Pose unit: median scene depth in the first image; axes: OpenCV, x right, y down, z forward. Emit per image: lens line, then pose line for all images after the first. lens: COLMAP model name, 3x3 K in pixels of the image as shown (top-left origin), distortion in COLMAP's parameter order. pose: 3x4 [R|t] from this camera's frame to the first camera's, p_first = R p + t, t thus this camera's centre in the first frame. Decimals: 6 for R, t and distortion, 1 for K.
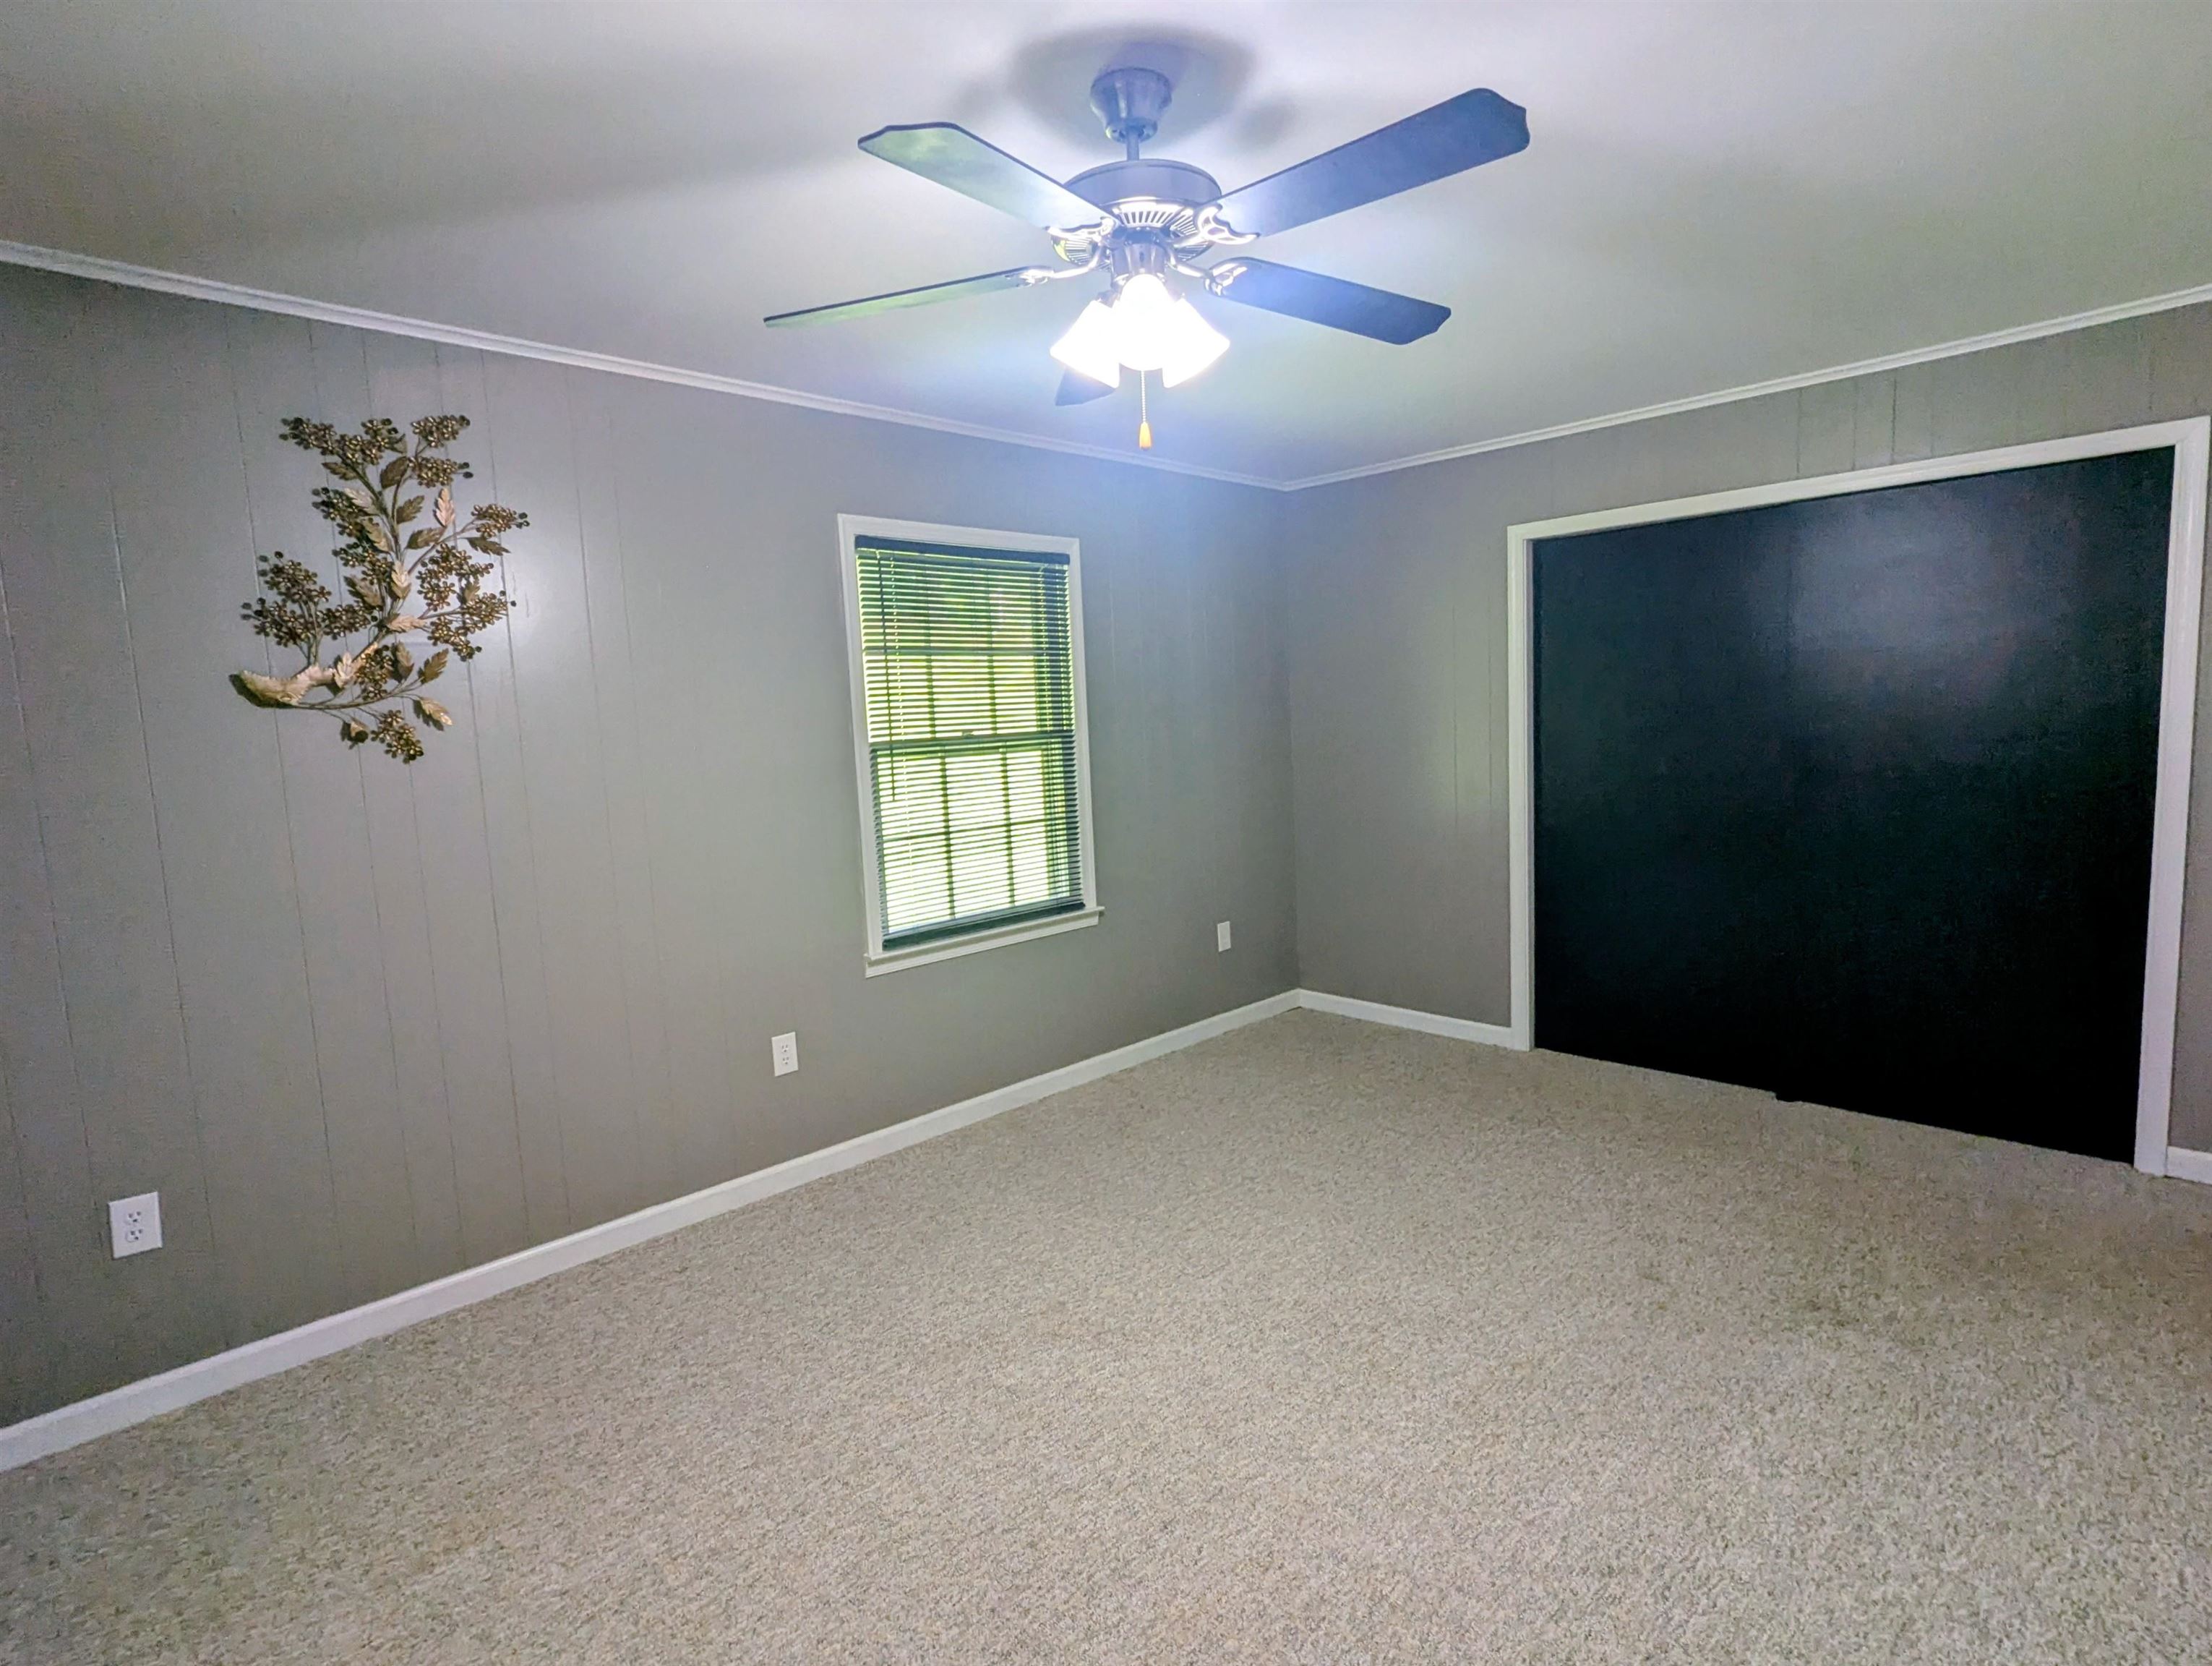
lens RADIAL K [[1056.6, 0, 1117.0], [0, 1056.6, 825.5], [0, 0, 1]] dist [0.006582, -0.002878]
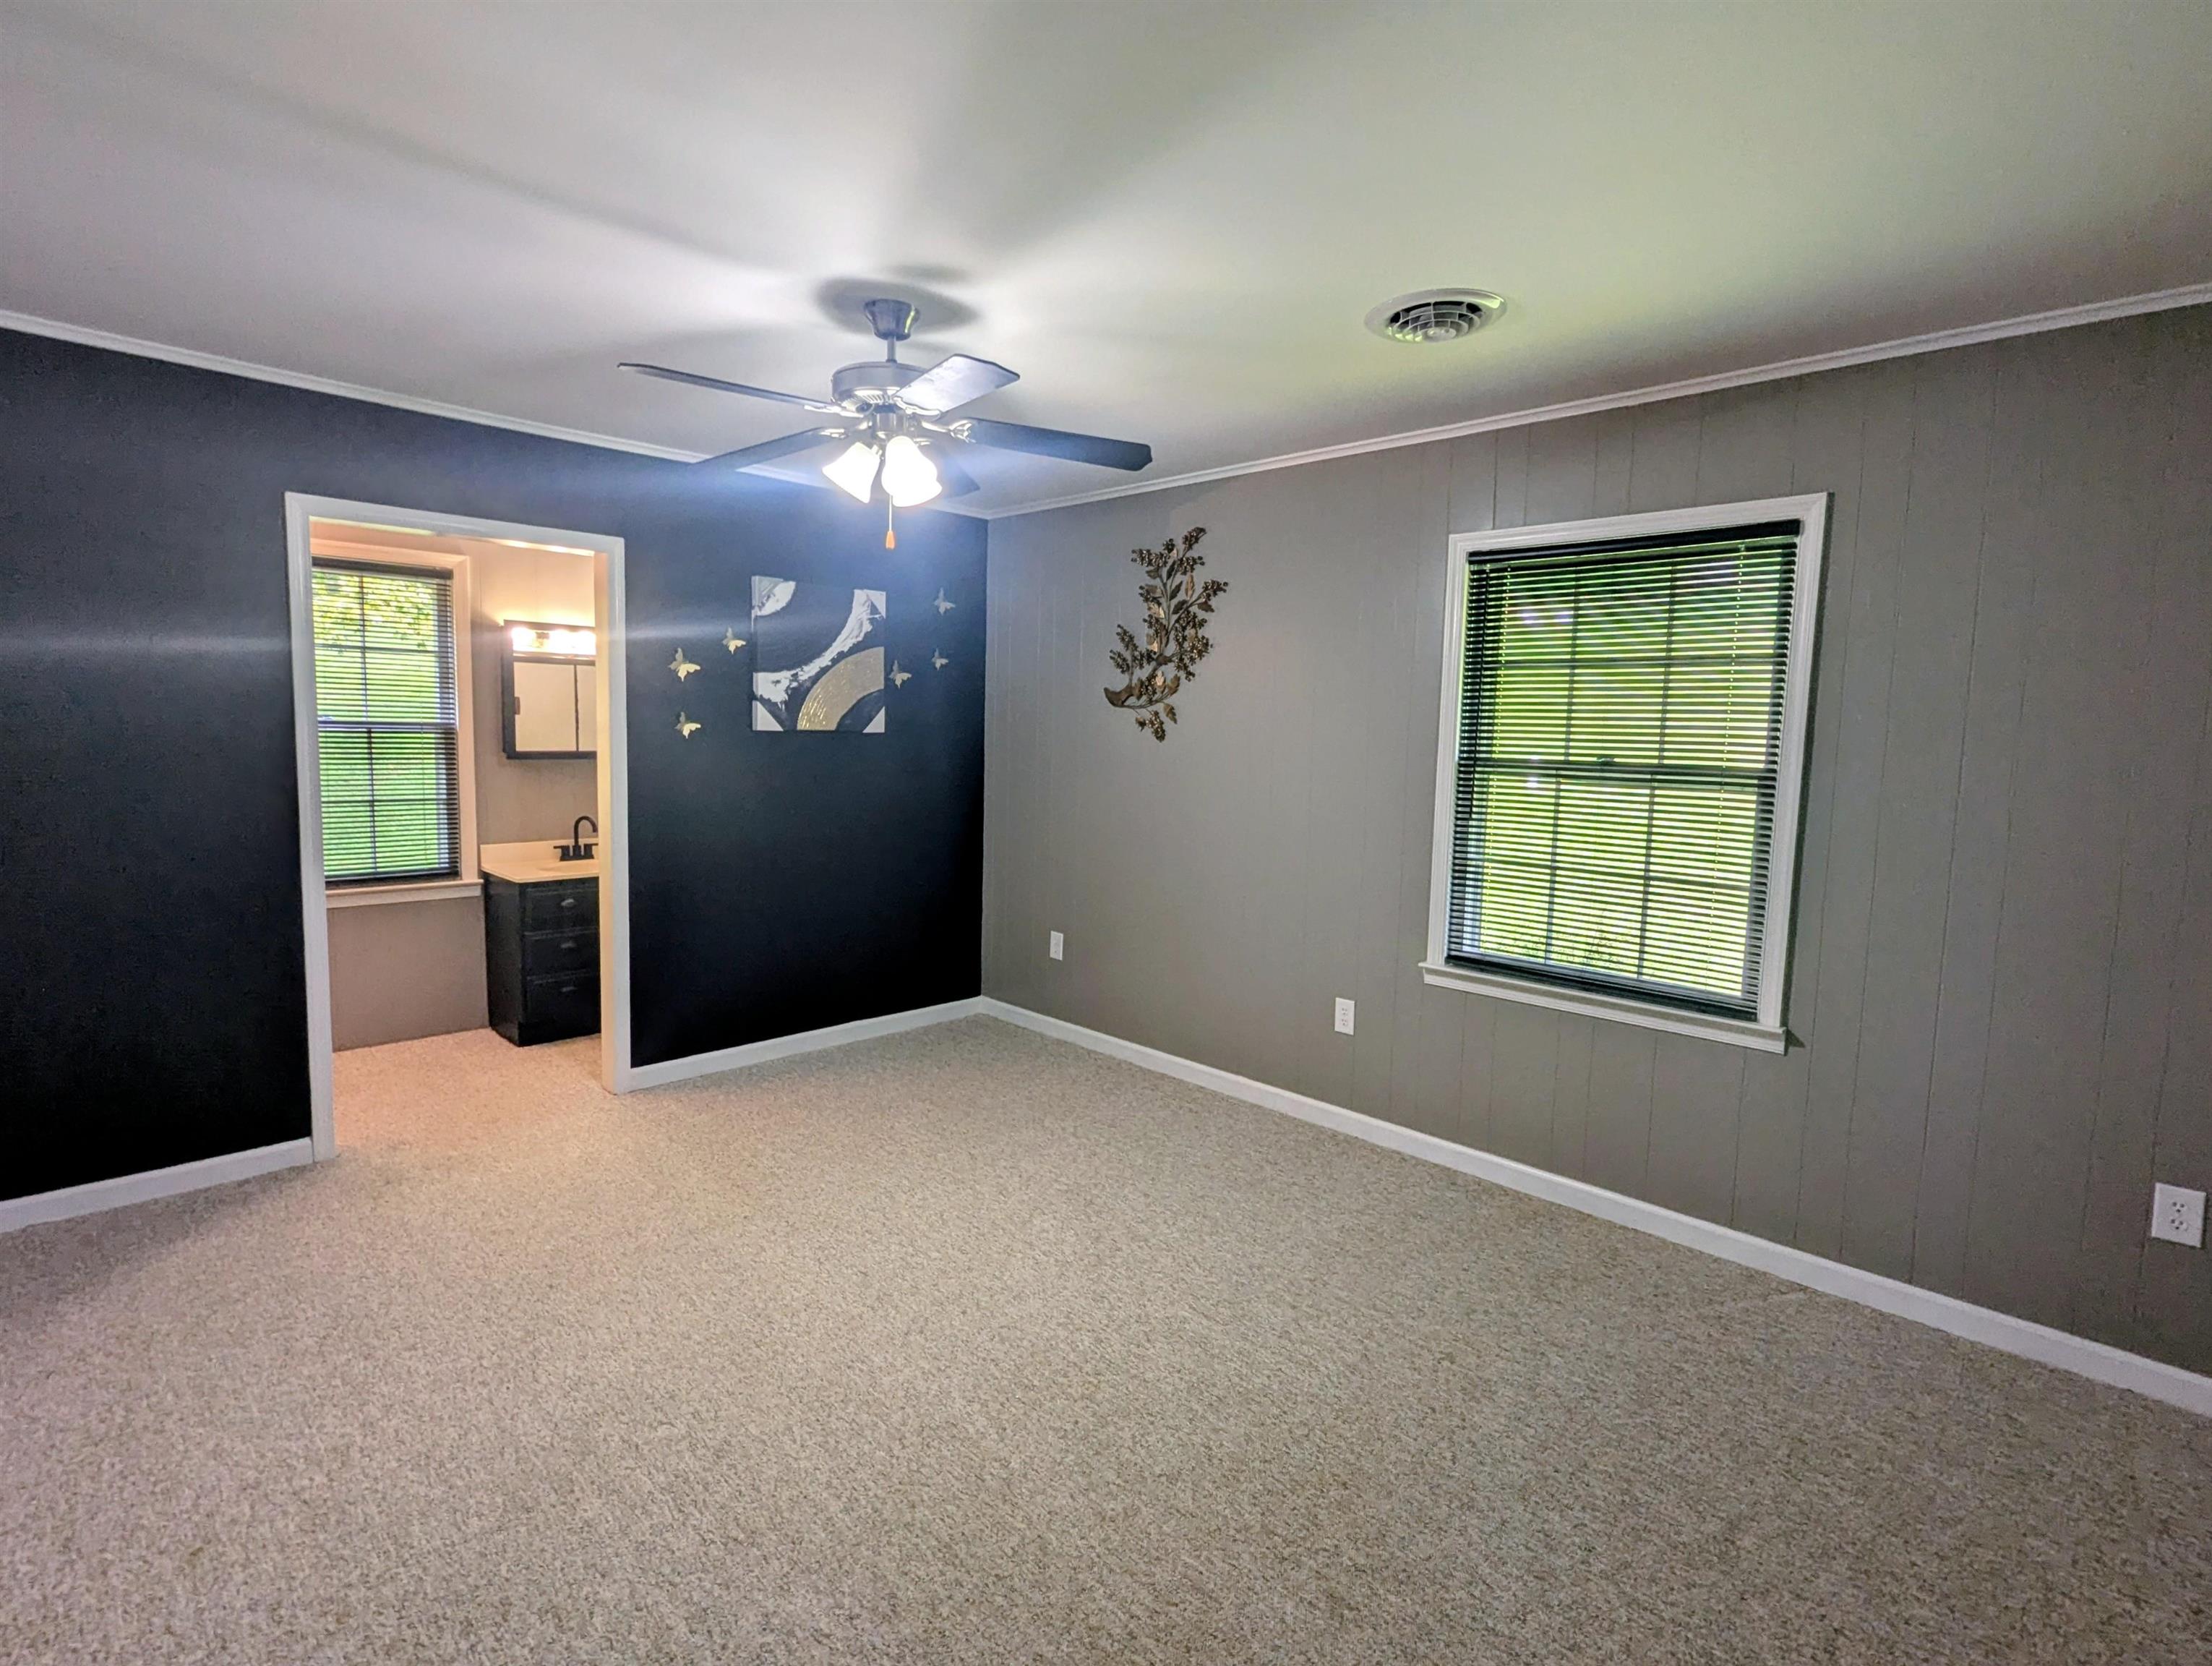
lens RADIAL K [[1056.6, 0, 1110.6], [0, 1056.6, 830.4], [0, 0, 1]] dist [0.006582, -0.002878]
pose [[0.050044, 0.145348, -0.988114, 0.986717], [-0.134299, 0.981348, 0.137551, -0.136486], [0.989676, 0.125819, 0.068631, 0.796869]]
